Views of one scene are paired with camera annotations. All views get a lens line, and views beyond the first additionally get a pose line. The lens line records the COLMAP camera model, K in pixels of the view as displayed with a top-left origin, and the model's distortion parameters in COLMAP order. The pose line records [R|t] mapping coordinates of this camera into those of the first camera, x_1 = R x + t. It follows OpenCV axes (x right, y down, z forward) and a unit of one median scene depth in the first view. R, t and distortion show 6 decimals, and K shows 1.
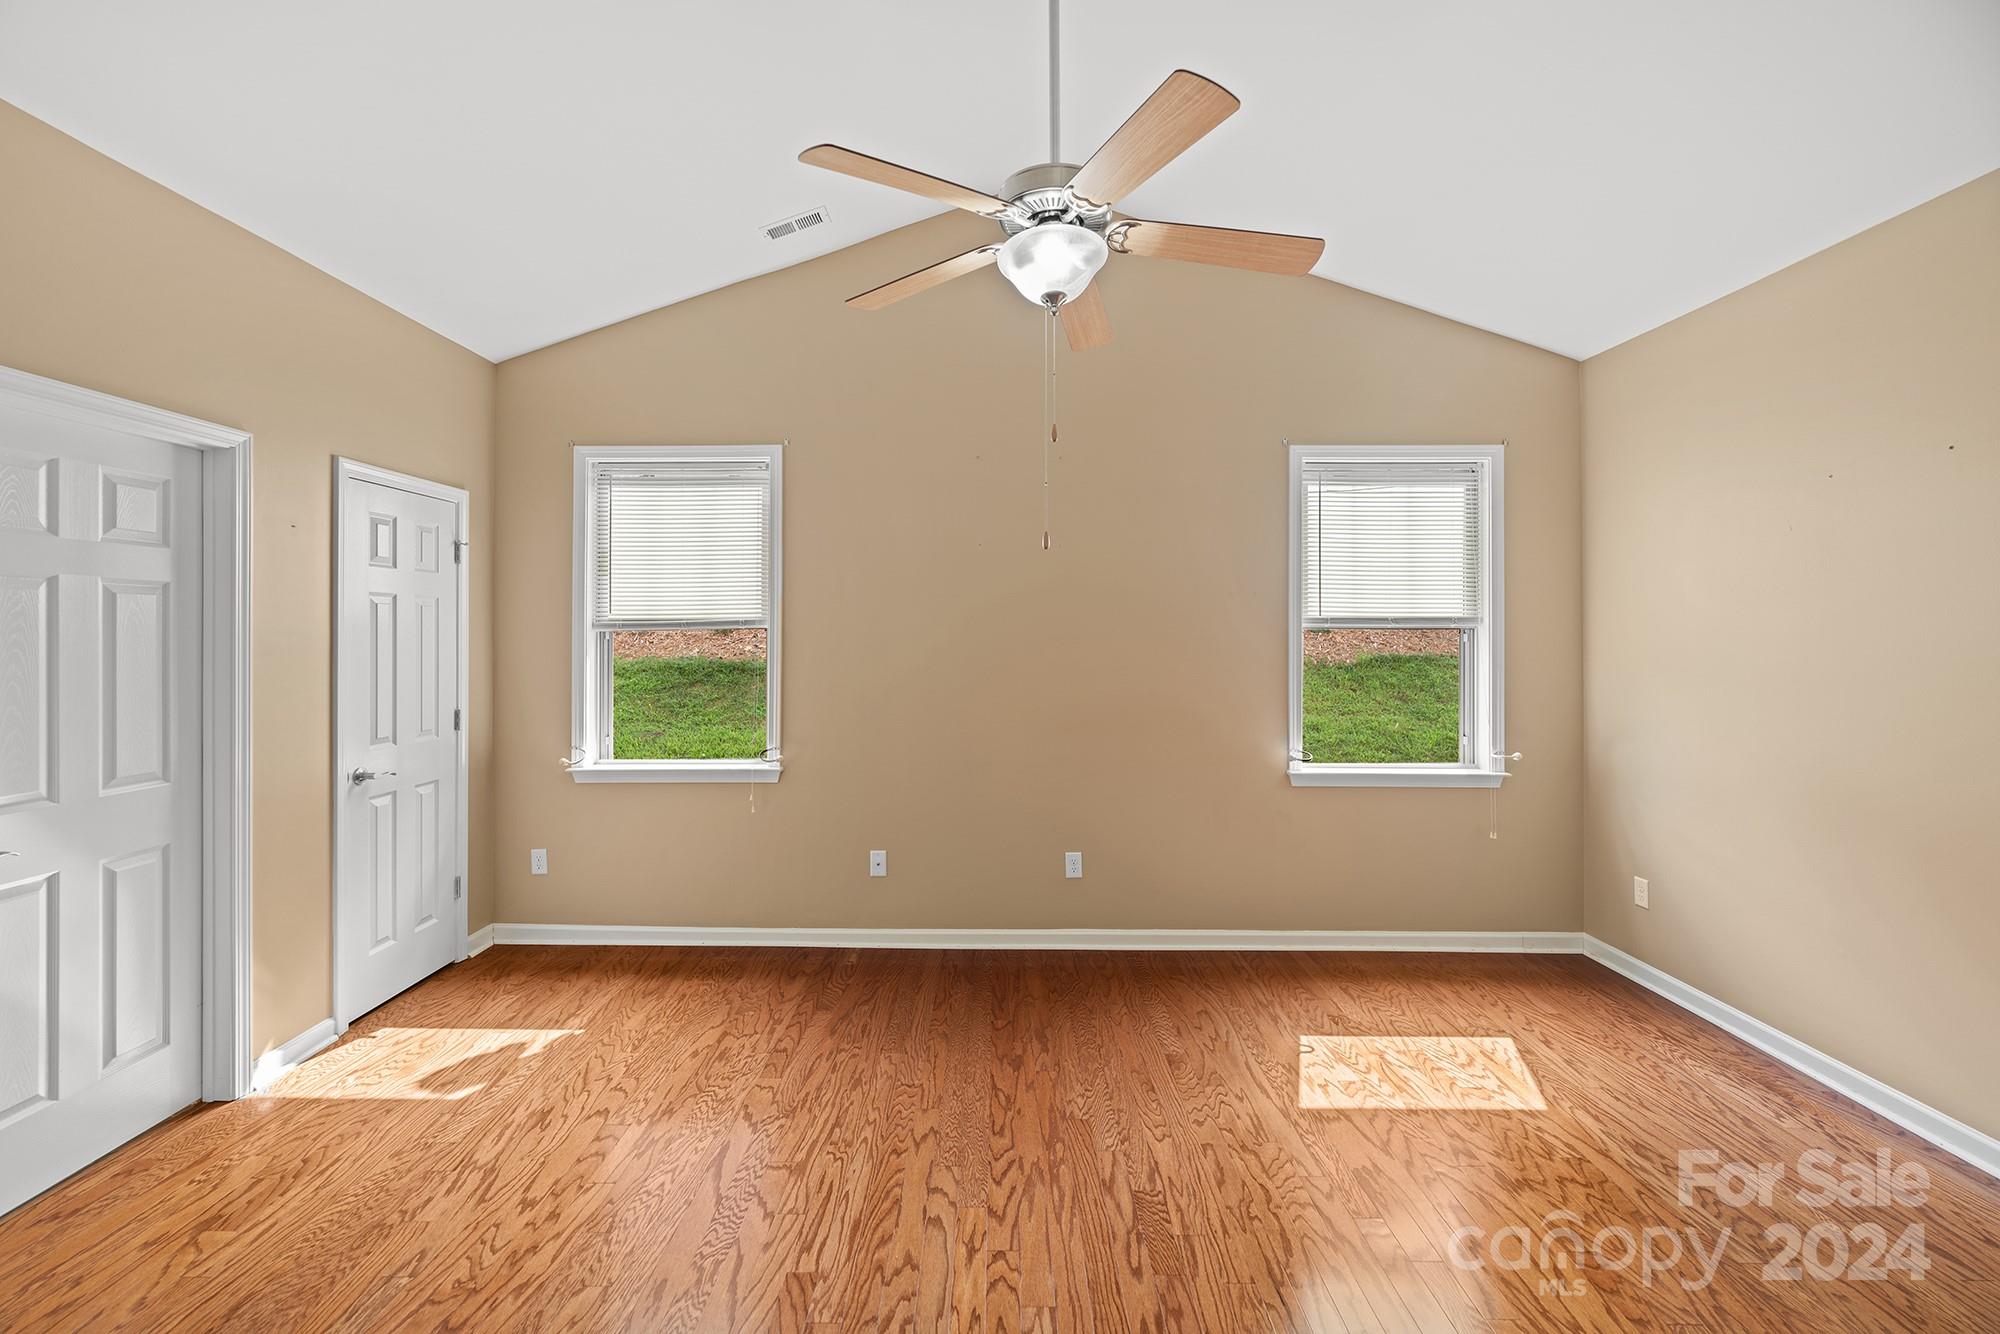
lens RADIAL K [[809.5, 0, 1001.5], [0, 809.5, 631.5], [0, 0, 1]] dist [0.002787, -0.000493]
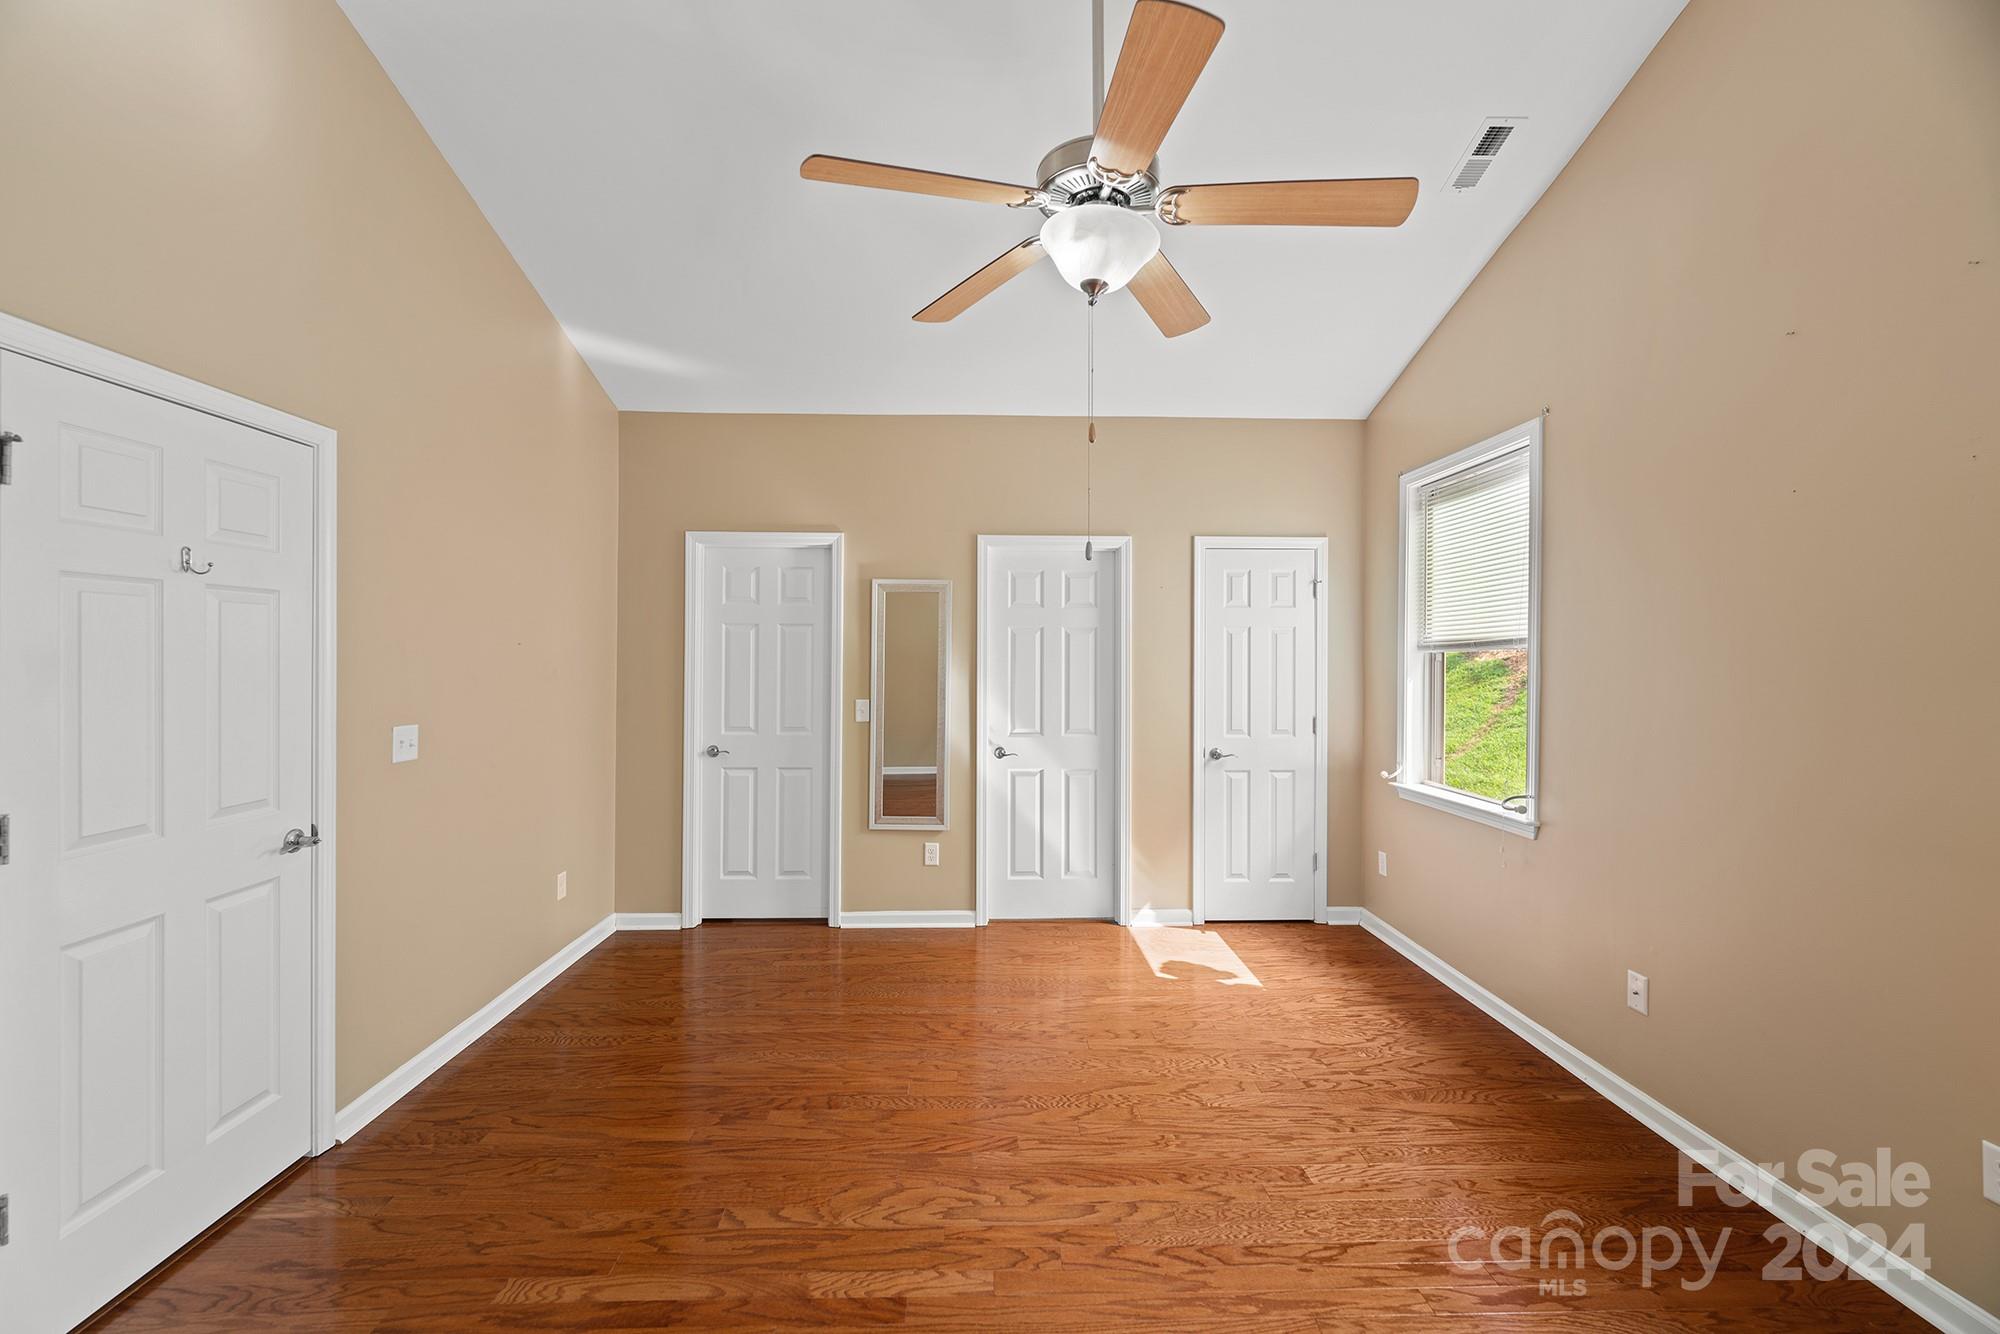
lens RADIAL K [[809.5, 0, 996.6], [0, 809.5, 656.3], [0, 0, 1]] dist [0.002787, -0.000493]
pose [[0.048342, -0.000964, -0.998830, 0.660492], [0.001034, 0.999999, -0.000915, 0.006027], [0.998830, -0.000988, 0.048343, 0.566496]]
